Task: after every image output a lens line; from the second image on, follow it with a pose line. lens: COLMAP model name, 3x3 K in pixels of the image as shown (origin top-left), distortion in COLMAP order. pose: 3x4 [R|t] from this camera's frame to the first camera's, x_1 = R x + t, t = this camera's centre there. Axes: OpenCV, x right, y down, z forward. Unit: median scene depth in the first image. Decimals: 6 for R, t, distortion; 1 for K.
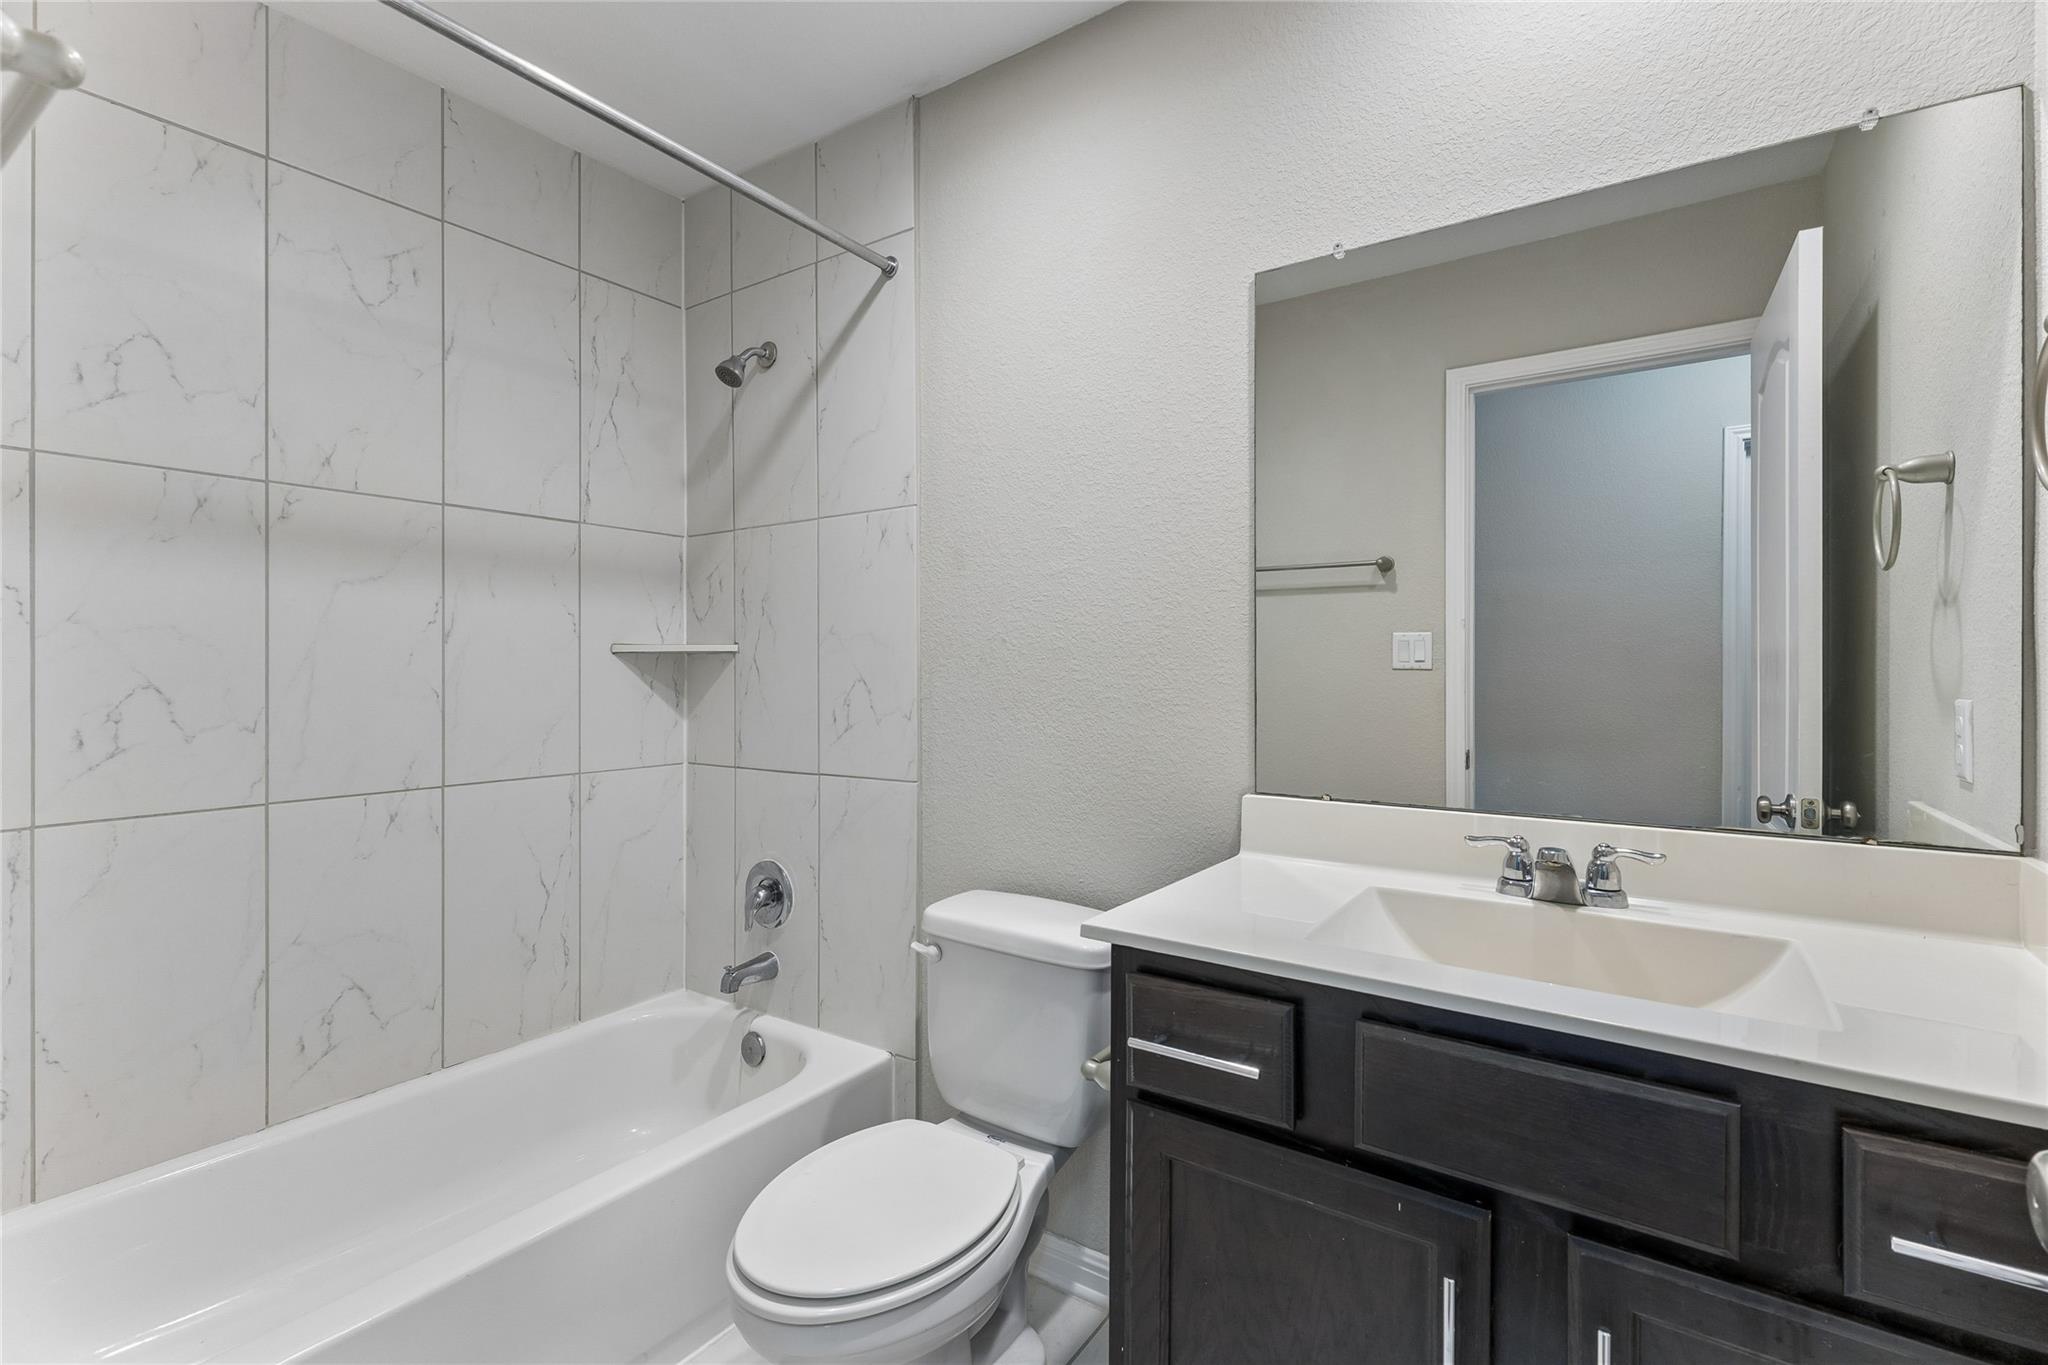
lens RADIAL K [[900.0, 0, 1024.0], [0, 900.0, 682.5], [0, 0, 1]] dist [-0.003334, -0.000246]
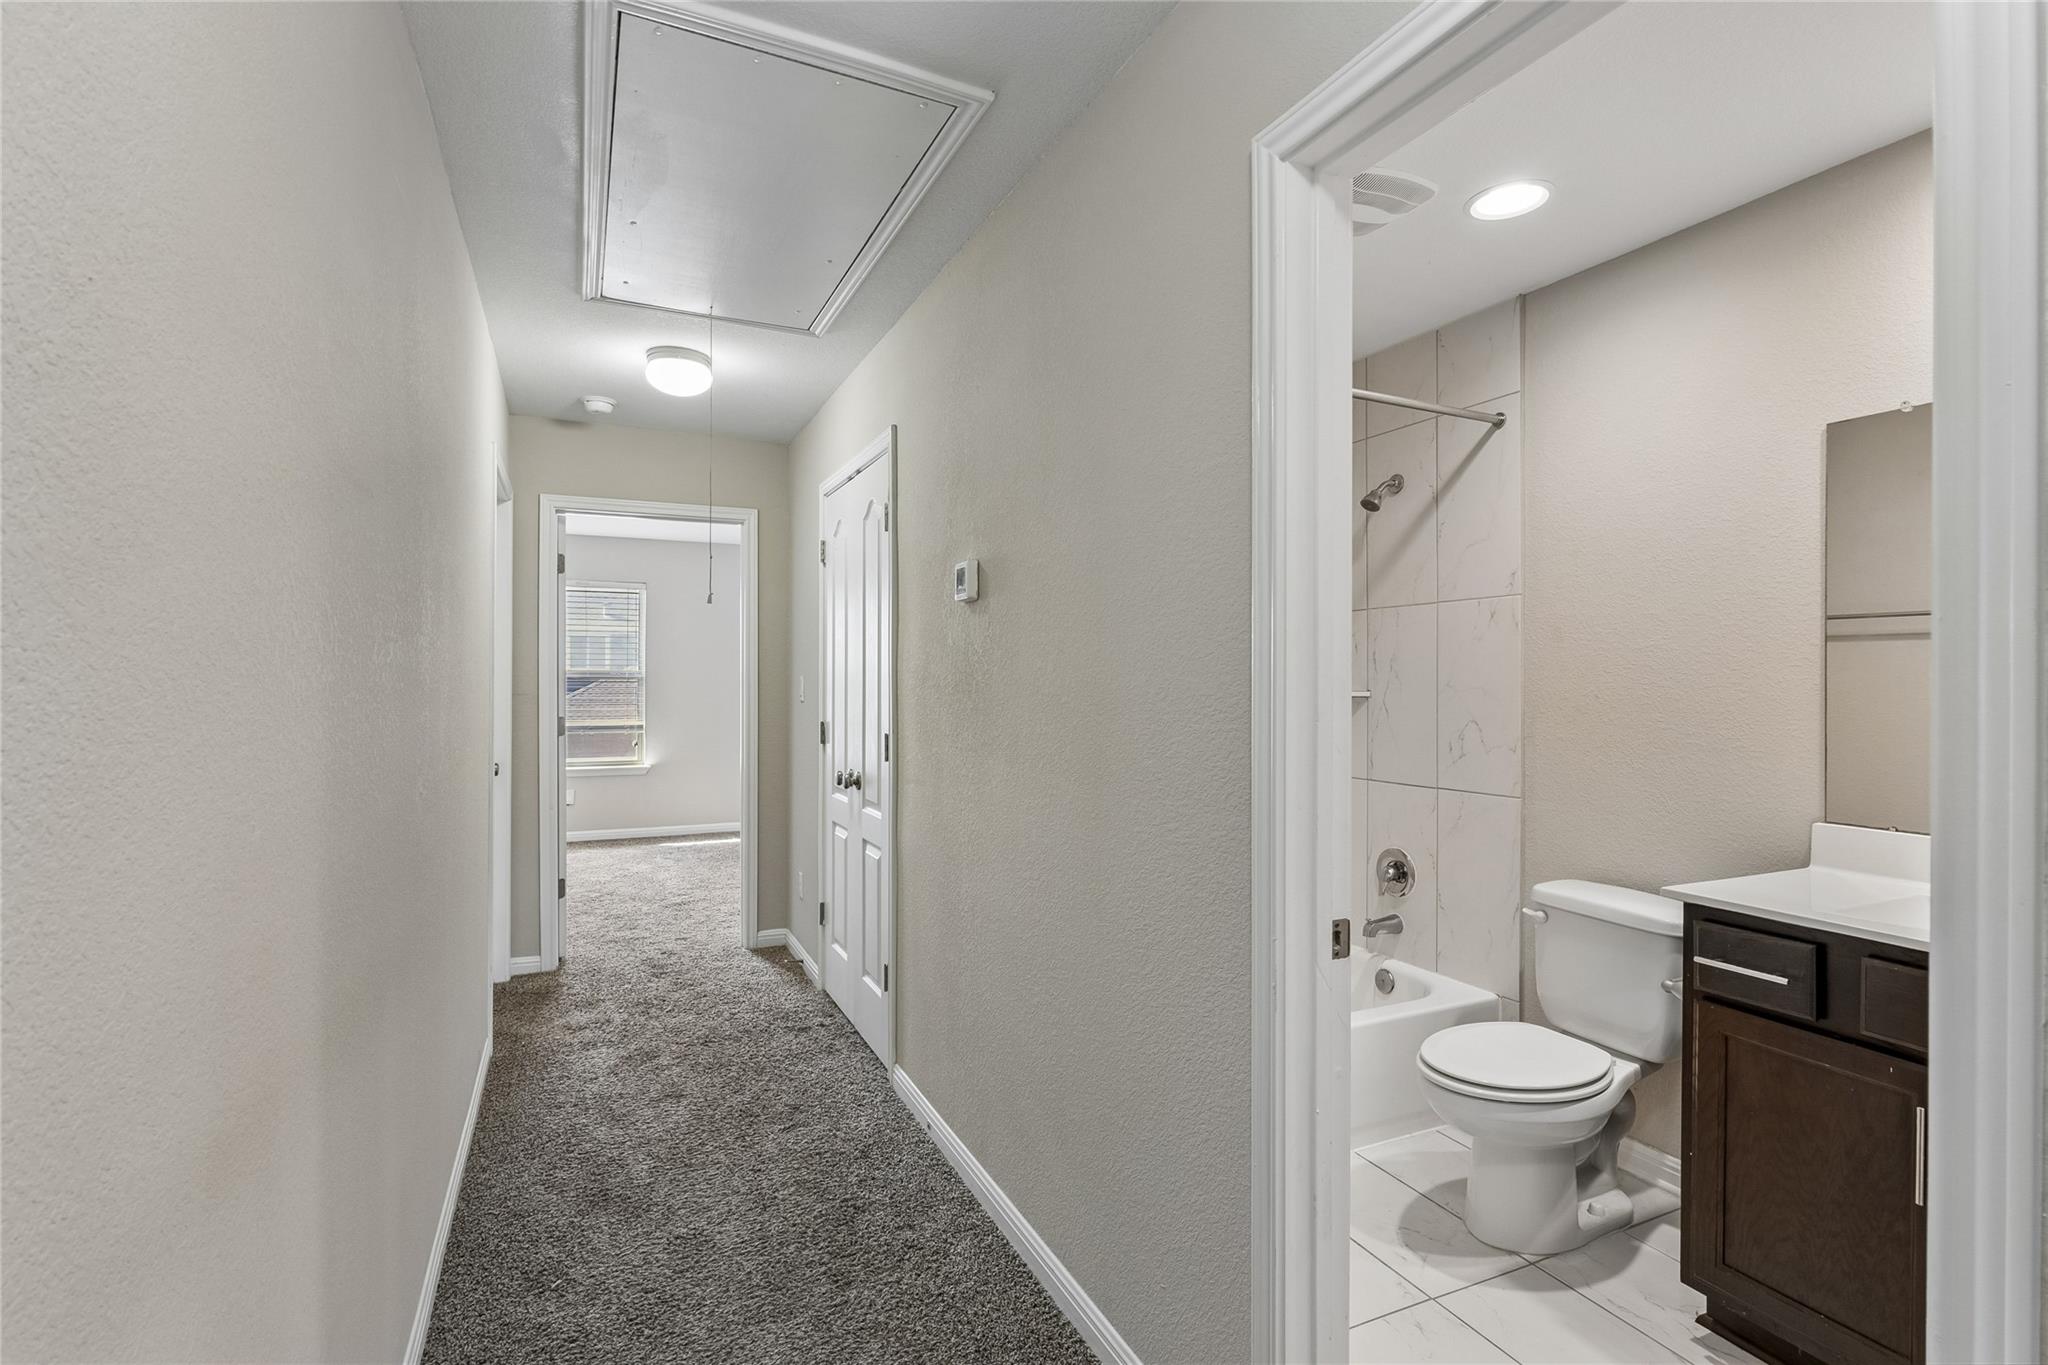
lens RADIAL K [[950.5, 0, 1024.0], [0, 950.5, 682.5], [0, 0, 1]] dist [0.002319, 0.000232]
pose [[0.857110, 0.003834, -0.515120, -0.025109], [-0.008994, 0.999931, -0.007521, -0.052066], [0.515055, 0.011080, 0.857085, -0.694931]]
